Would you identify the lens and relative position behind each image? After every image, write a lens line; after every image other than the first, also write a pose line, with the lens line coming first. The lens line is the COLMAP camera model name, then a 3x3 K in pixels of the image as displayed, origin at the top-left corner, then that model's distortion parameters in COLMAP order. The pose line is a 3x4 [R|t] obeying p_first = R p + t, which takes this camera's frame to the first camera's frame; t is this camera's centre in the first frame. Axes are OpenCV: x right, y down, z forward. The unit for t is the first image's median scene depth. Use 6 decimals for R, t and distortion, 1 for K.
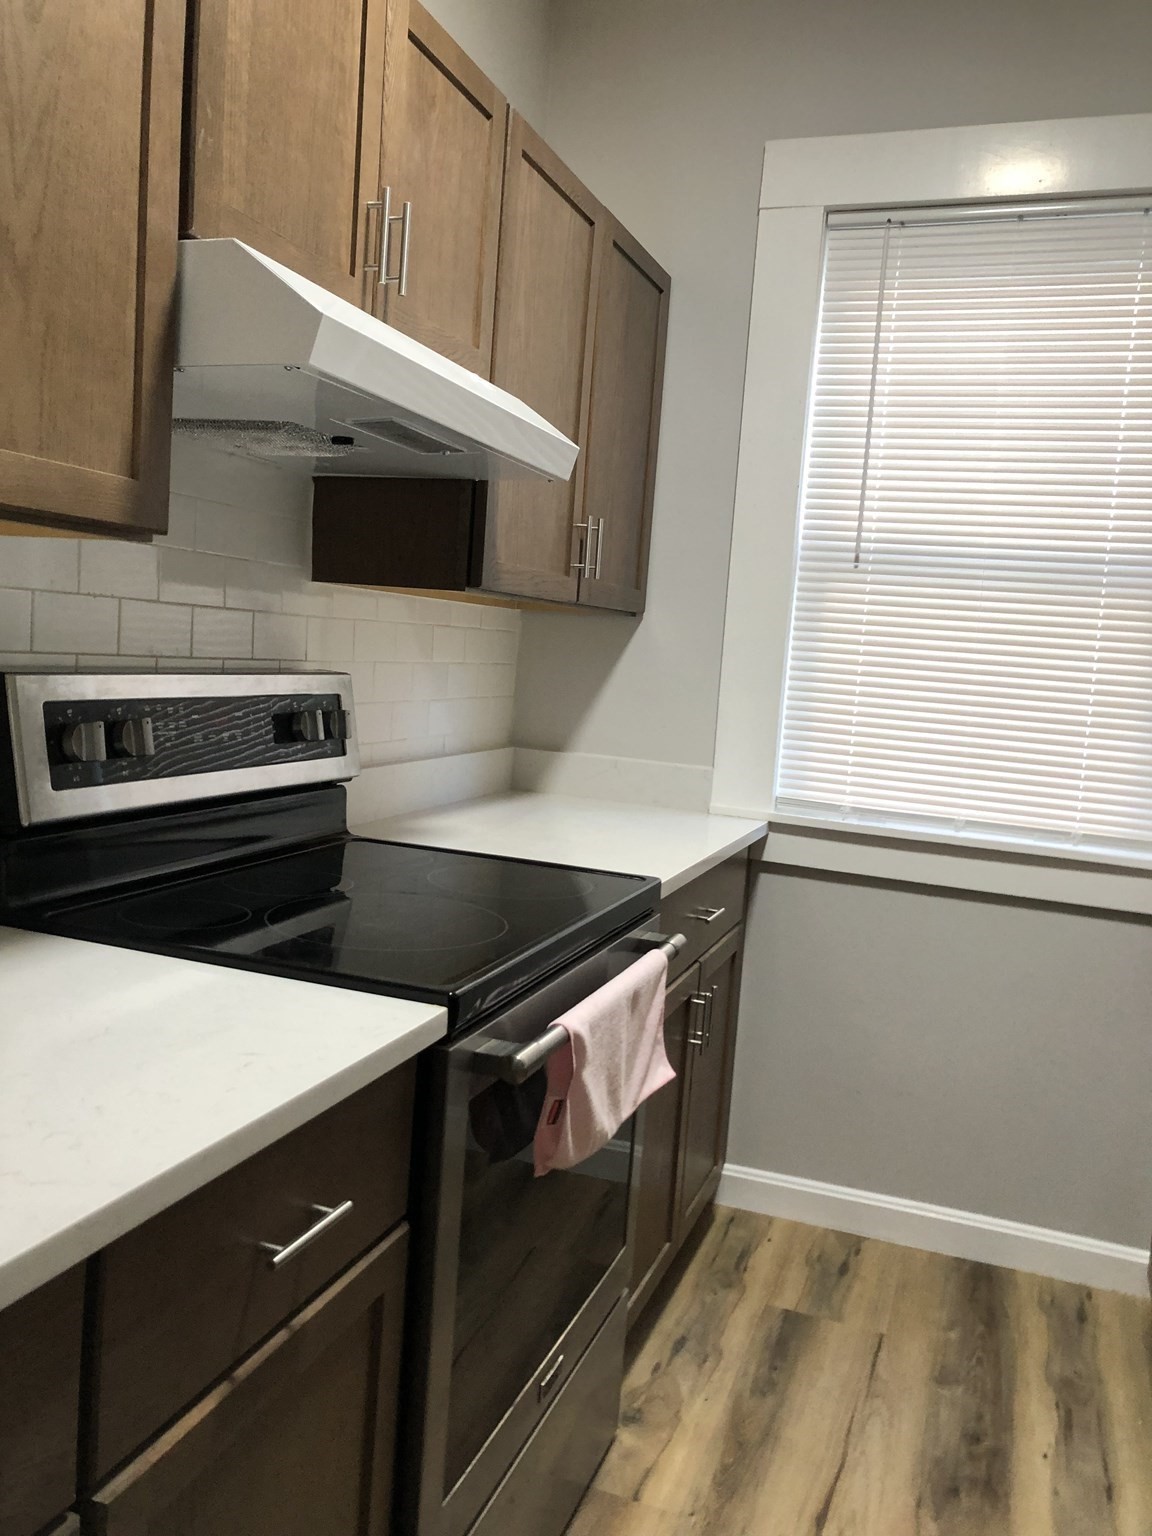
lens RADIAL K [[1237.3, 0, 577.3], [0, 1237.3, 751.4], [0, 0, 1]] dist [0.041638, -0.060195]
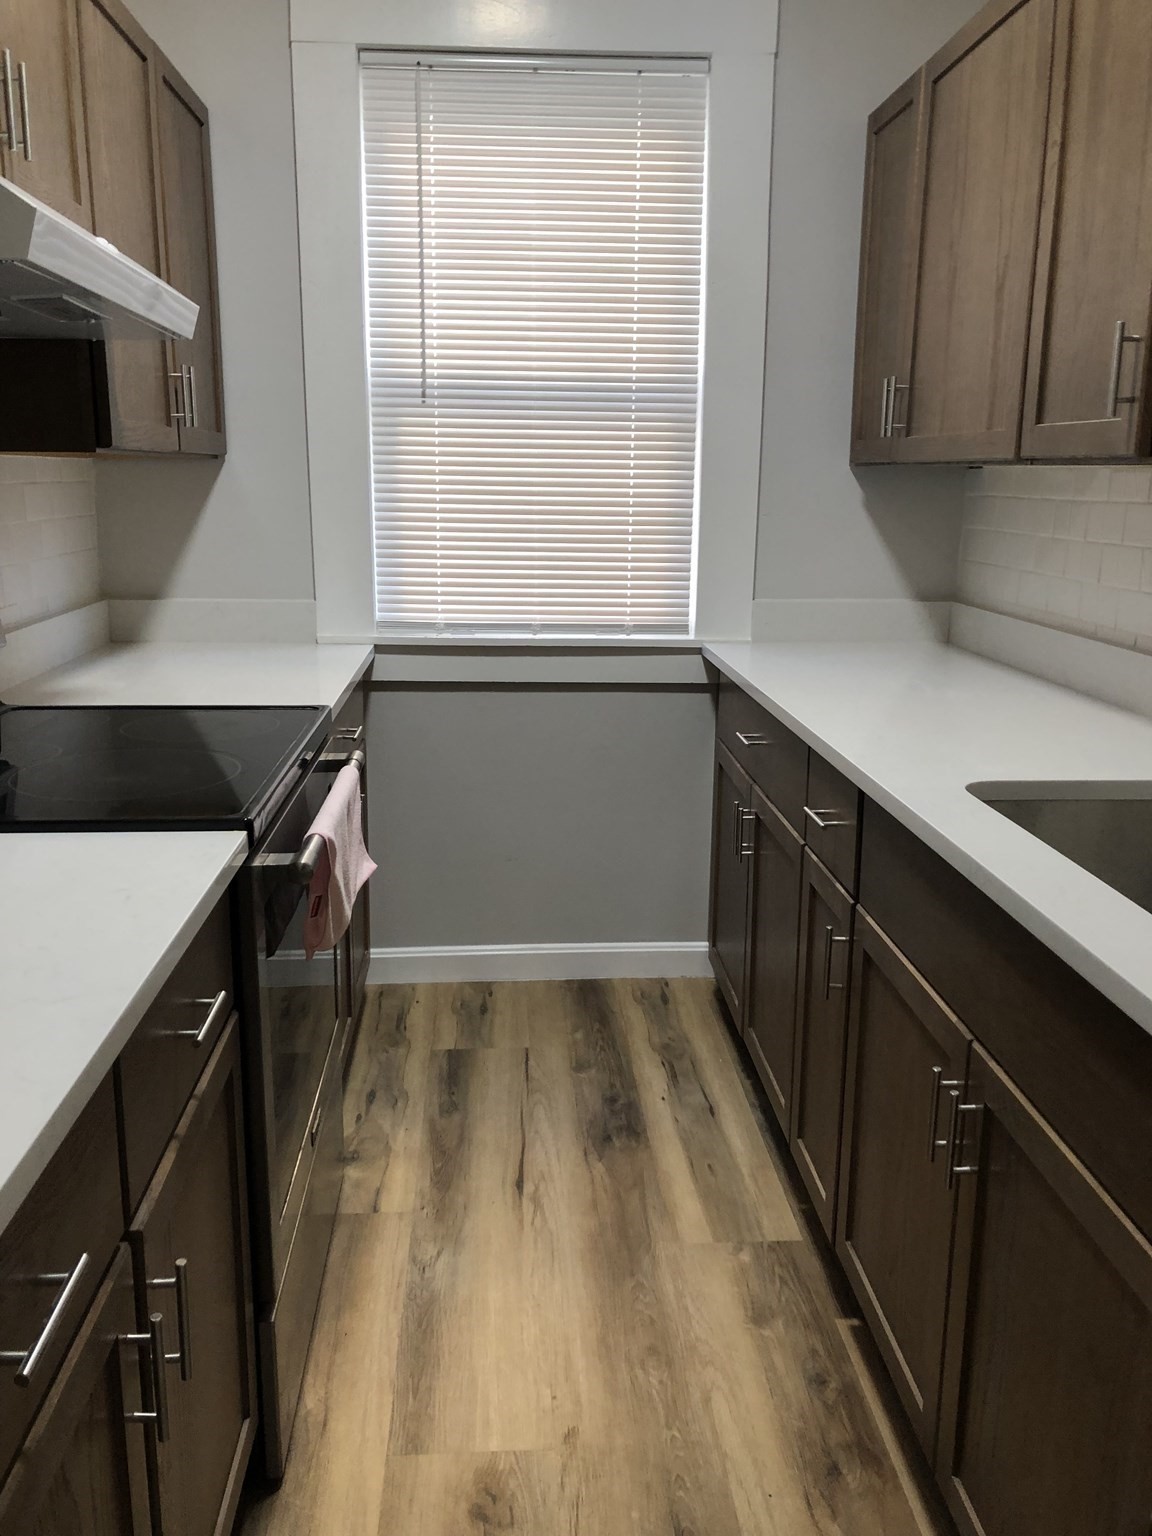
lens RADIAL K [[1237.5, 0, 576.0], [0, 1237.5, 768.0], [0, 0, 1]] dist [0.051326, -0.094770]
pose [[0.913025, -0.154701, 0.377430, -0.130080], [0.092273, 0.979636, 0.178321, -0.017923], [-0.397330, -0.127985, 0.908707, -0.098538]]
